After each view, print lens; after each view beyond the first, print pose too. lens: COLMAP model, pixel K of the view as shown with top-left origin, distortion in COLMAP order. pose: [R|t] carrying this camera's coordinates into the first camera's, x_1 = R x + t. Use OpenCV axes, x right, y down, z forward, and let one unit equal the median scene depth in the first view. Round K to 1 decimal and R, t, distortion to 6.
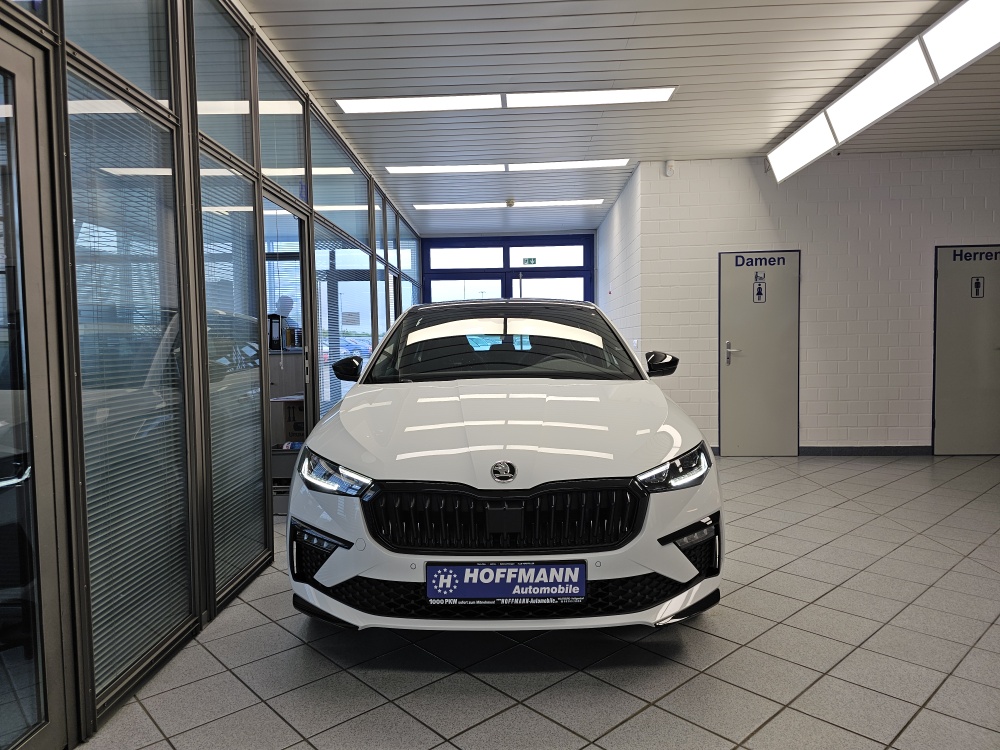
lens RADIAL K [[674.3, 0, 488.4], [0, 674.3, 371.7], [0, 0, 1]] dist [0.080651, -0.097165]
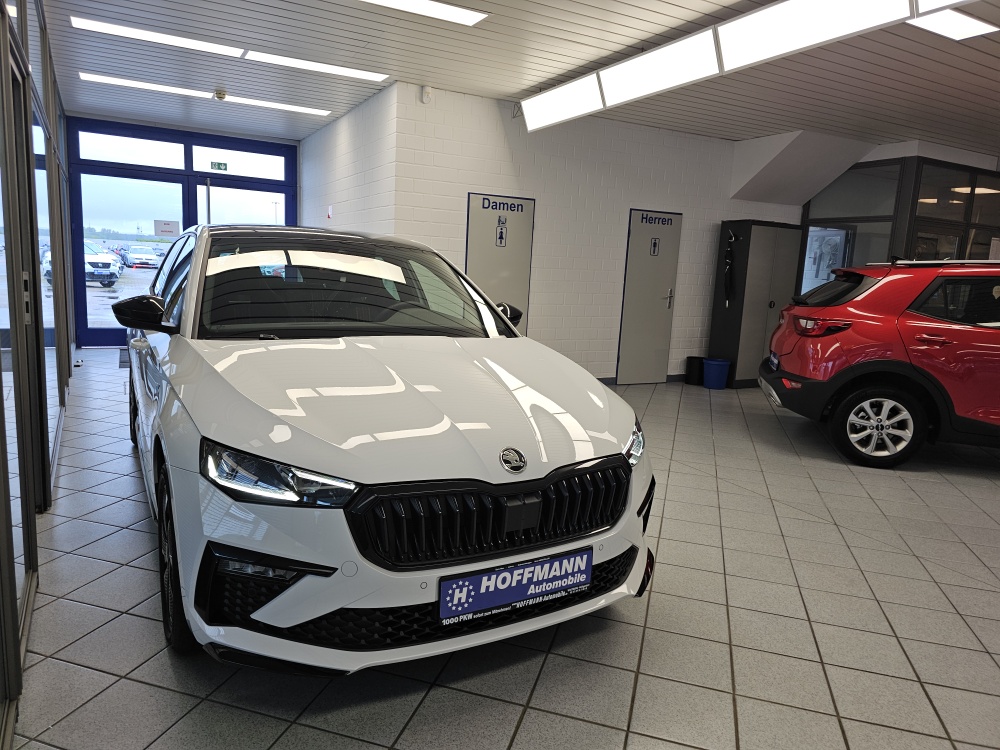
lens RADIAL K [[674.3, 0, 488.4], [0, 674.3, 371.7], [0, 0, 1]] dist [0.080651, -0.097165]
pose [[0.854630, -0.021754, 0.518782, -0.458605], [-0.040188, 0.993354, 0.107859, -0.058702], [-0.517680, -0.113028, 0.848075, 0.294932]]
